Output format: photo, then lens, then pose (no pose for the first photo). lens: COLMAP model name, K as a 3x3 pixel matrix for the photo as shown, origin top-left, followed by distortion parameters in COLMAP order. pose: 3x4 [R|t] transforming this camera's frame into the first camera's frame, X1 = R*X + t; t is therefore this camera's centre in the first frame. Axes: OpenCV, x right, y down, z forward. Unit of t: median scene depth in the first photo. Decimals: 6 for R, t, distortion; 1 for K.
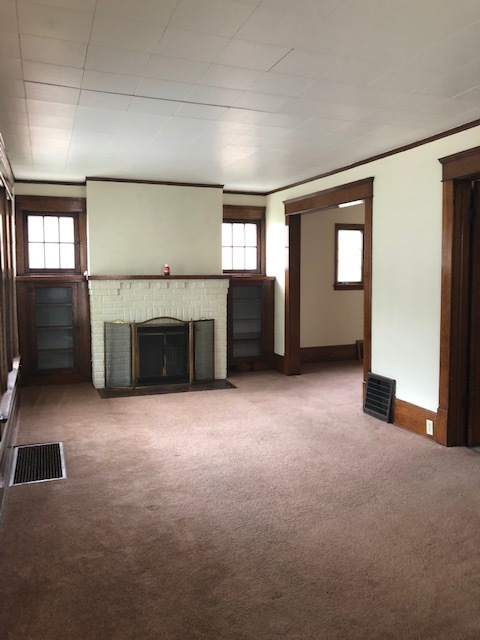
lens RADIAL K [[528.0, 0, 241.3], [0, 528.0, 318.7], [0, 0, 1]] dist [0.063600, -0.066730]
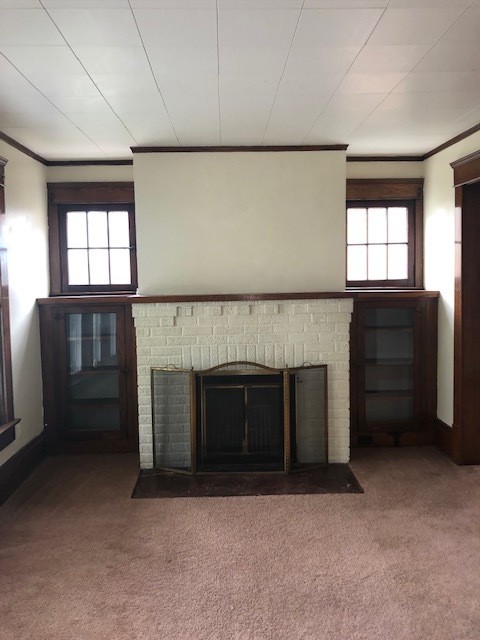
lens RADIAL K [[528.0, 0, 244.6], [0, 528.0, 303.2], [0, 0, 1]] dist [0.063600, -0.066730]
pose [[0.949350, 0.002852, -0.314208, 0.050220], [-0.010114, 0.999718, -0.021484, -0.056224], [0.314058, 0.023574, 0.949111, 0.391007]]
